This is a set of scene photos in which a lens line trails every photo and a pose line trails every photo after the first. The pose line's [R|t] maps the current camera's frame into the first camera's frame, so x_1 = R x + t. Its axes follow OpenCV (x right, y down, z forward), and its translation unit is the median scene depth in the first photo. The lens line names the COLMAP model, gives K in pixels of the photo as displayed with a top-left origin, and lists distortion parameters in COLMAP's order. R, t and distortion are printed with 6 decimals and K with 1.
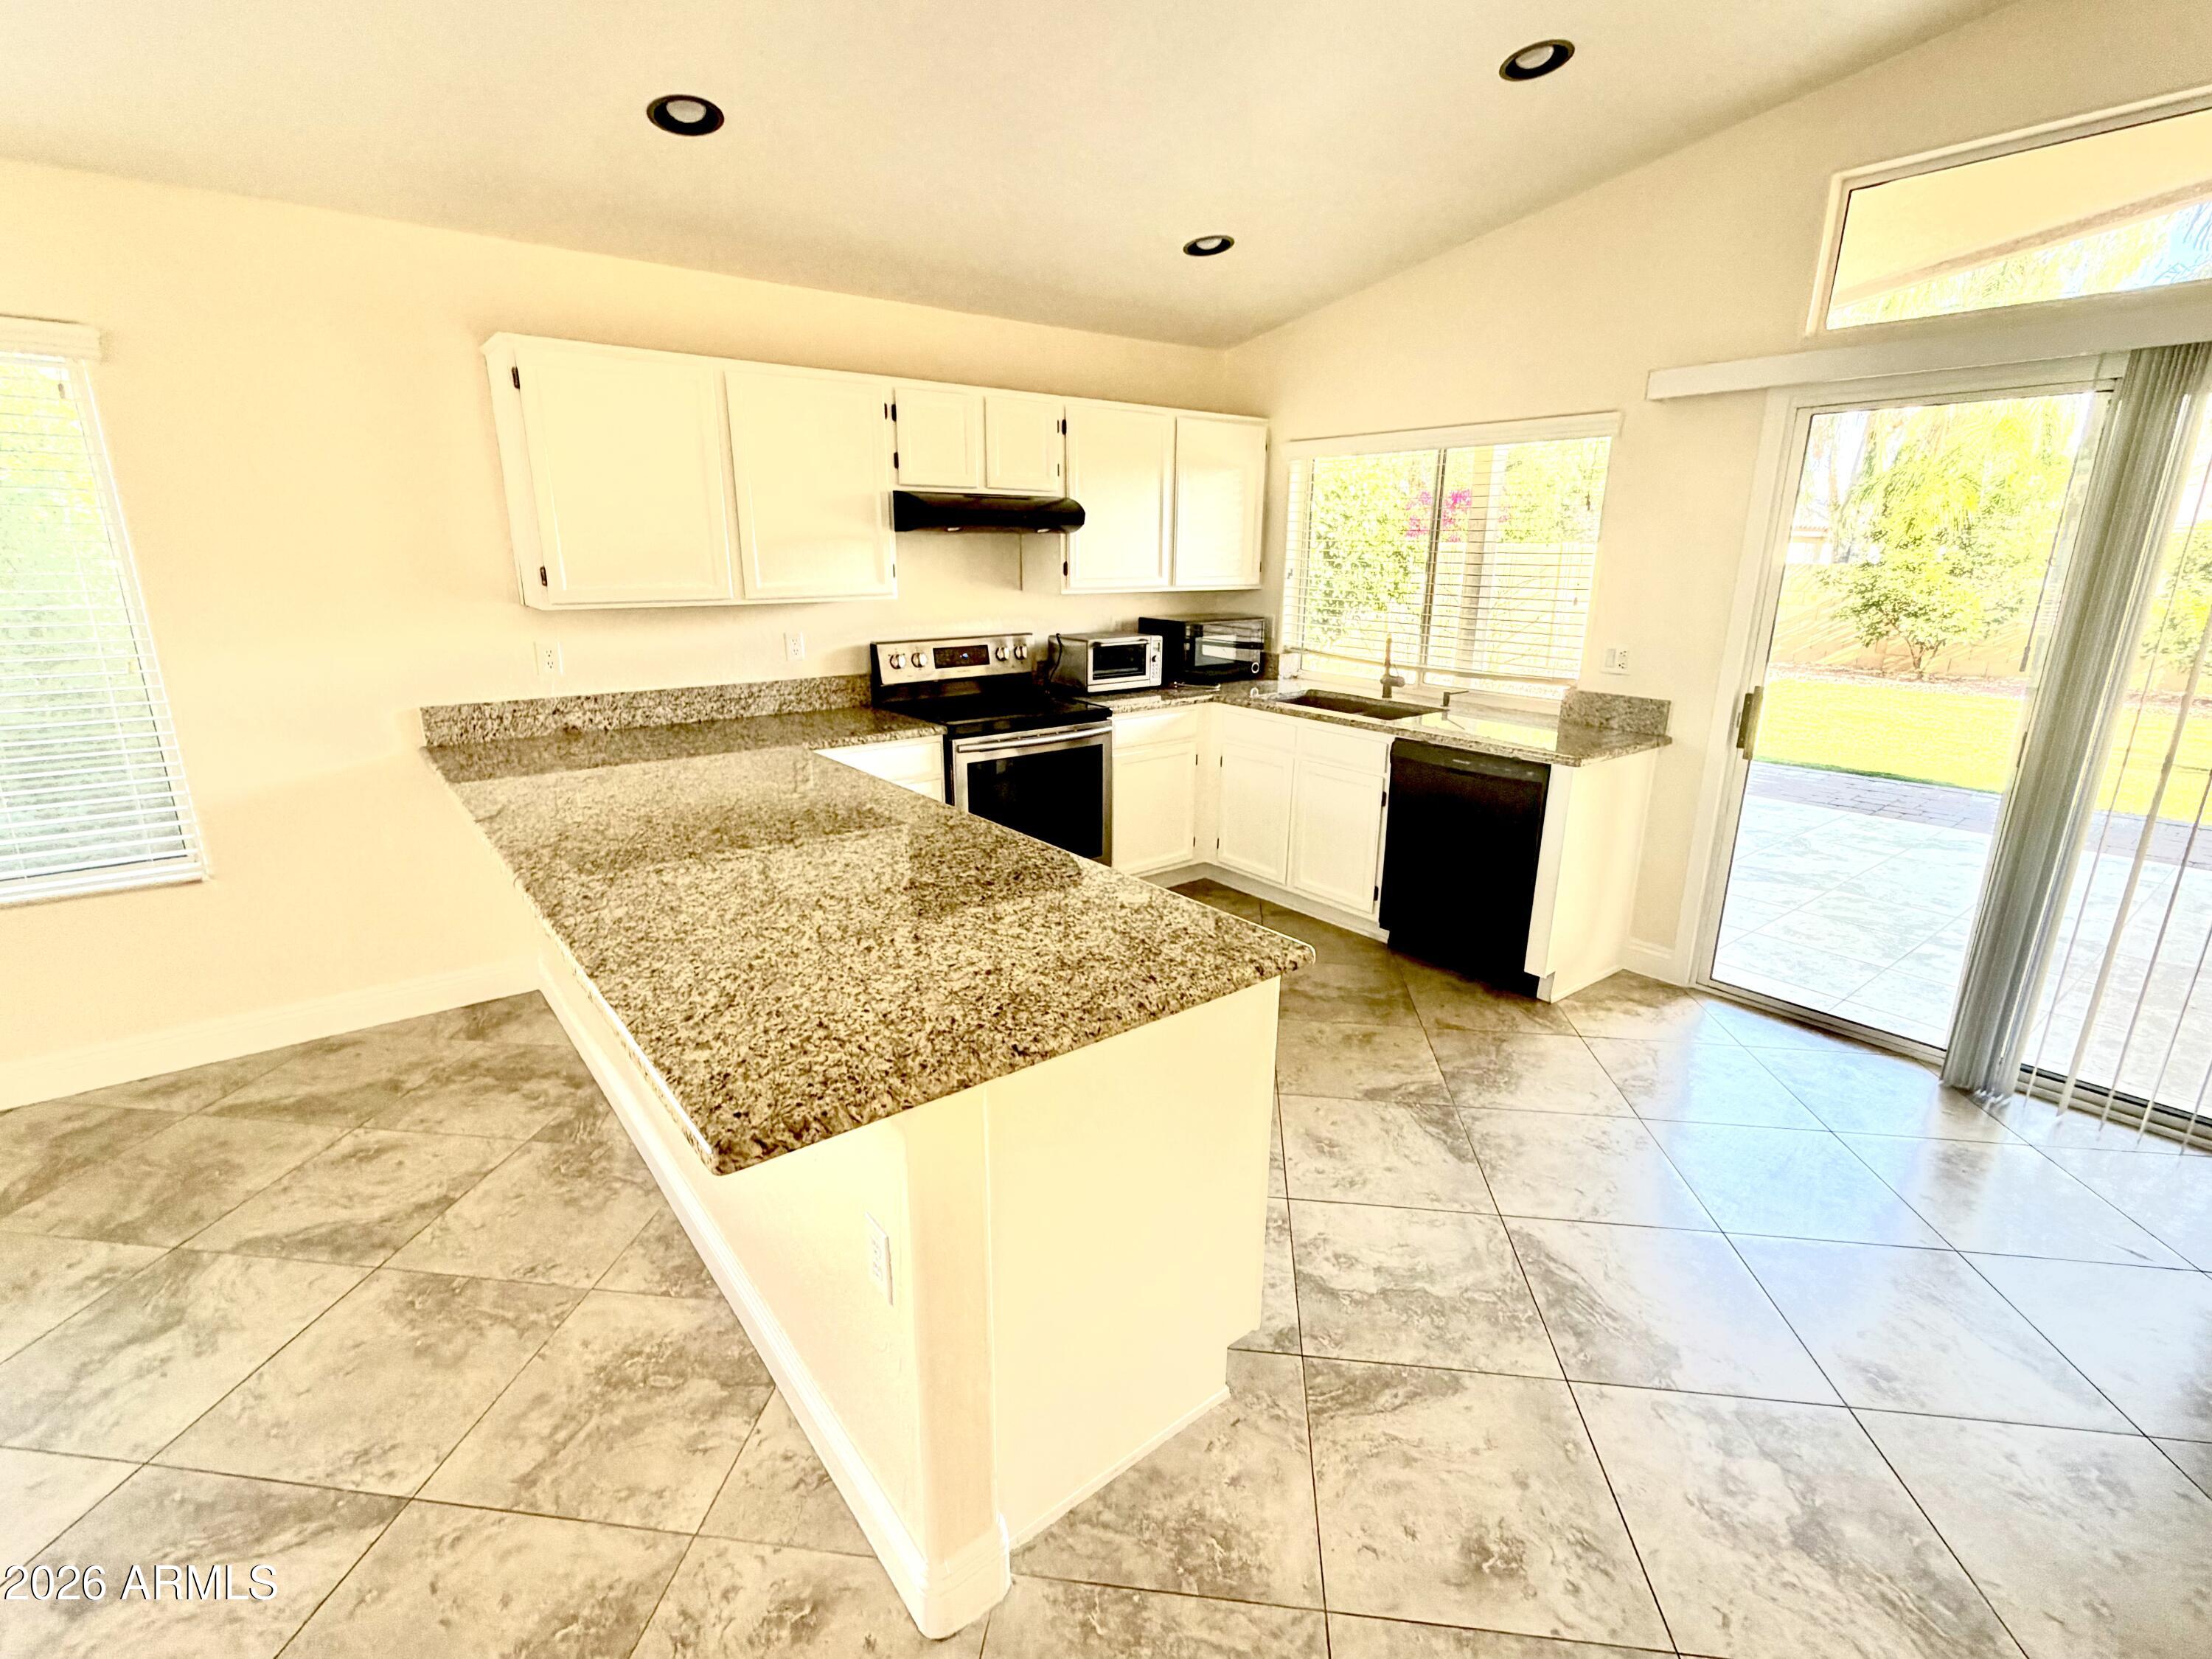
lens RADIAL K [[1018.6, 0, 1115.1], [0, 1018.6, 827.7], [0, 0, 1]] dist [-0.000430, -0.000242]
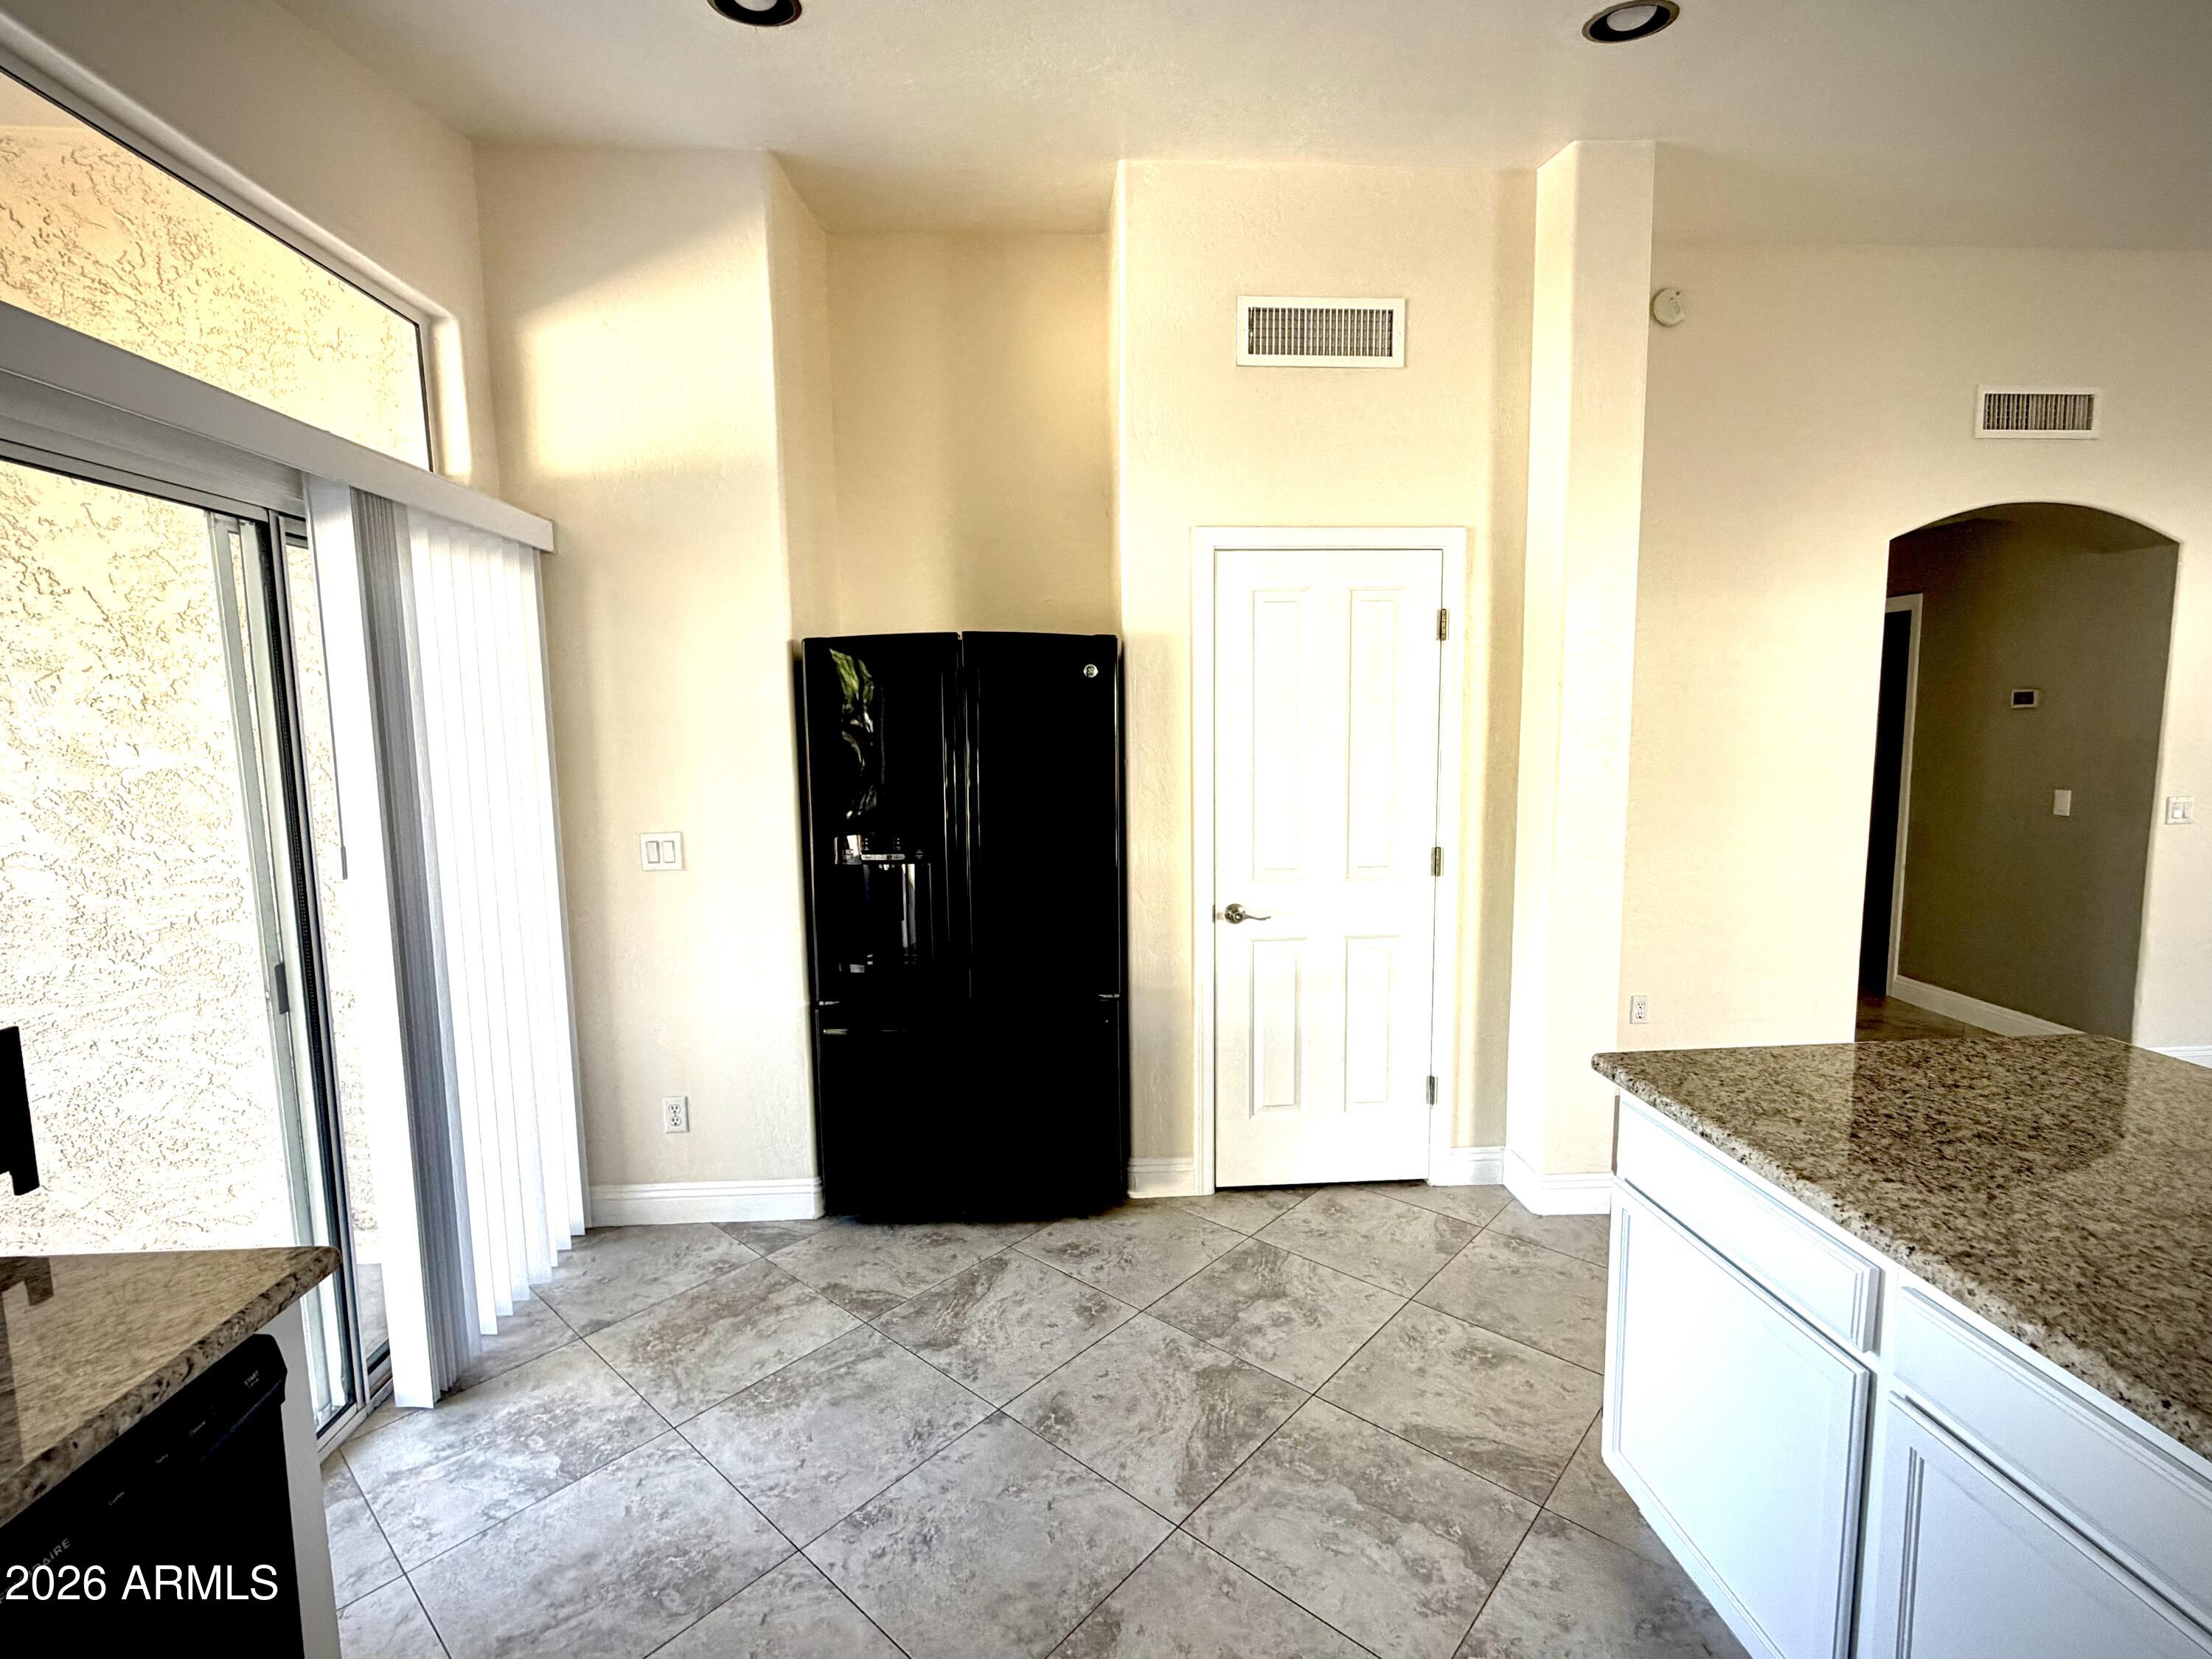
lens RADIAL K [[1018.6, 0, 1115.1], [0, 1018.6, 827.7], [0, 0, 1]] dist [-0.000430, -0.000242]
pose [[-0.817014, -0.063302, 0.573133, 0.001313], [0.158530, 0.930993, 0.328816, -0.521662], [-0.554398, 0.359506, -0.750599, 1.910737]]
